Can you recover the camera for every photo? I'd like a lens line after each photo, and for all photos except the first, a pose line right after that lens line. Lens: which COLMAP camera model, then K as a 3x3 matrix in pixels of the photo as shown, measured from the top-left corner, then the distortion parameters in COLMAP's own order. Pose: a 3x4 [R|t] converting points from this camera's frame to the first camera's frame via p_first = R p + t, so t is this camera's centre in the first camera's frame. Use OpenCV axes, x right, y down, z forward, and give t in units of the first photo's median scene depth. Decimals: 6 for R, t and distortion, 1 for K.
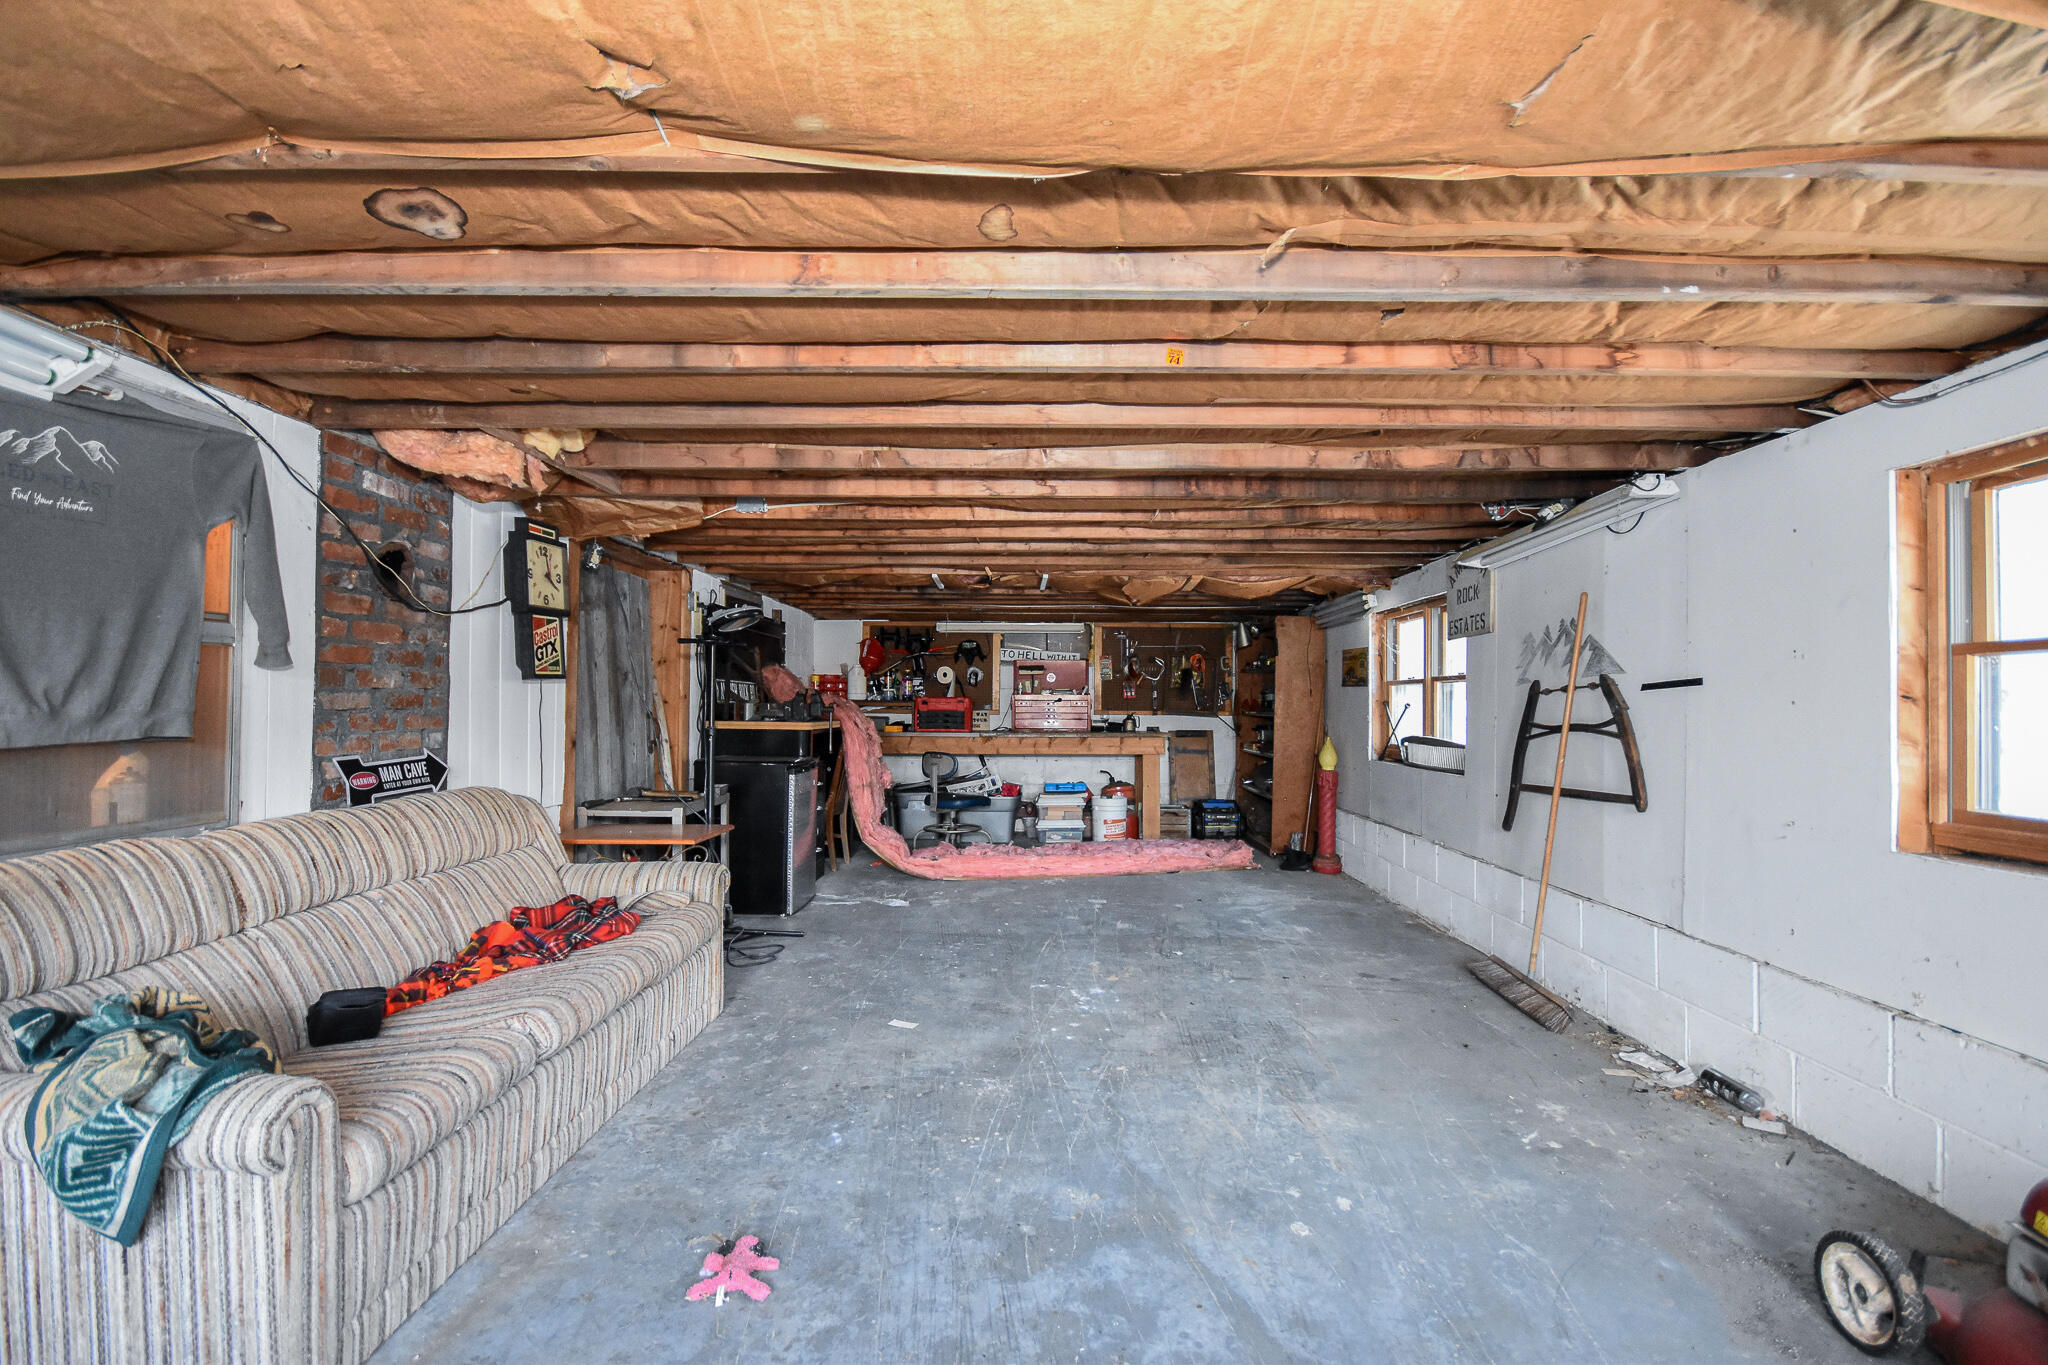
lens RADIAL K [[880.2, 0, 1024.0], [0, 880.2, 682.5], [0, 0, 1]] dist [-0.003993, -0.000233]
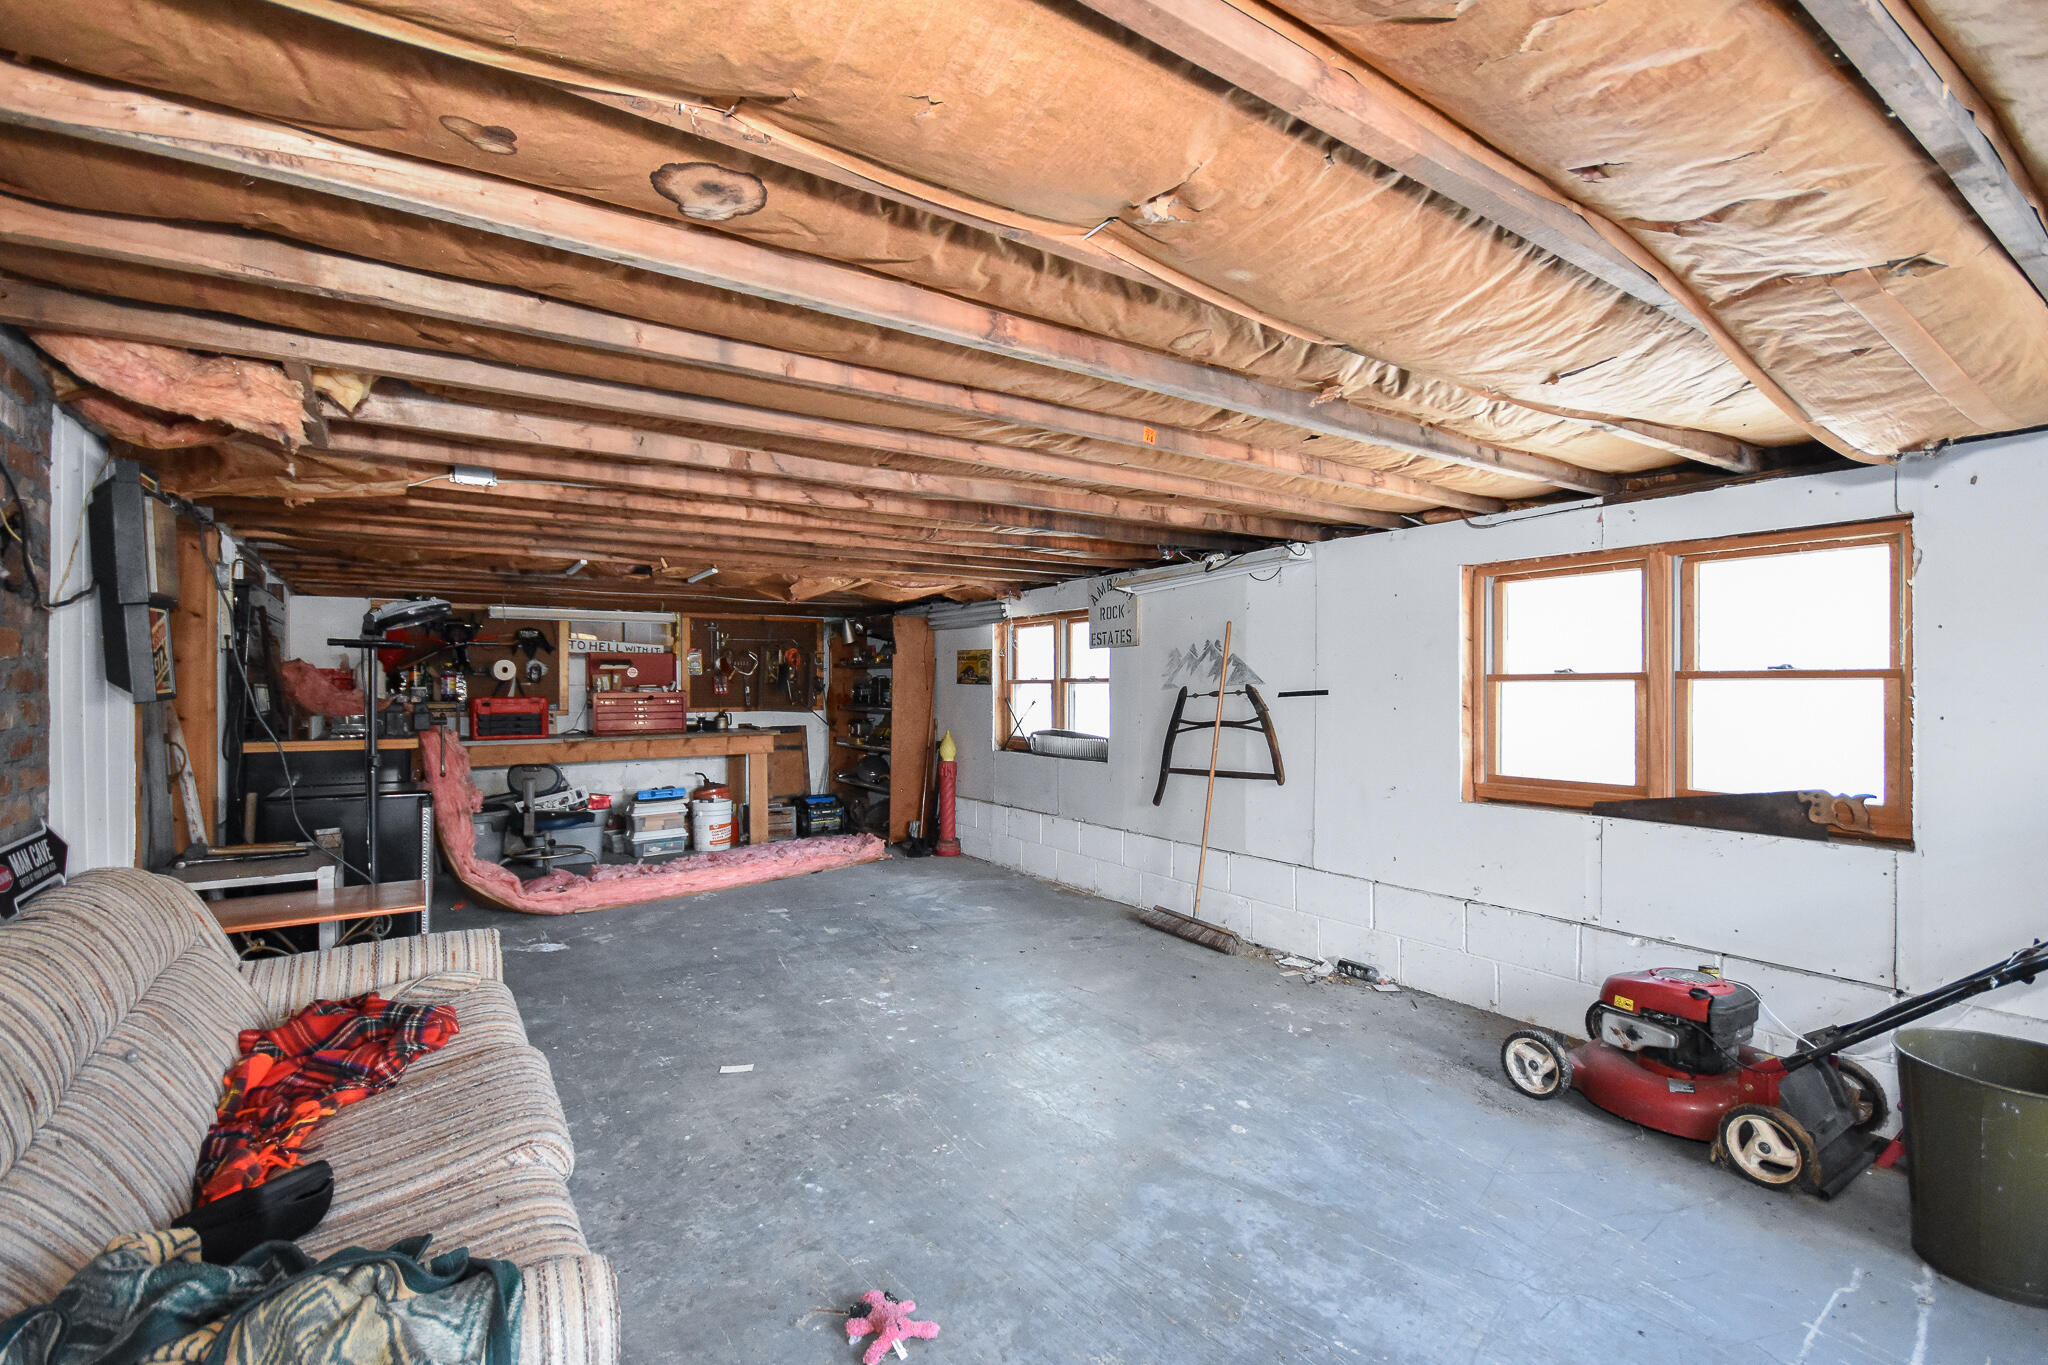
lens RADIAL K [[901.3, 0, 1028.5], [0, 901.3, 683.1], [0, 0, 1]] dist [-0.005850, -0.000102]
pose [[0.830137, -0.006295, 0.557524, -0.330136], [-0.004533, 0.999827, 0.018038, -0.029444], [-0.557541, -0.017501, 0.829965, 0.038801]]
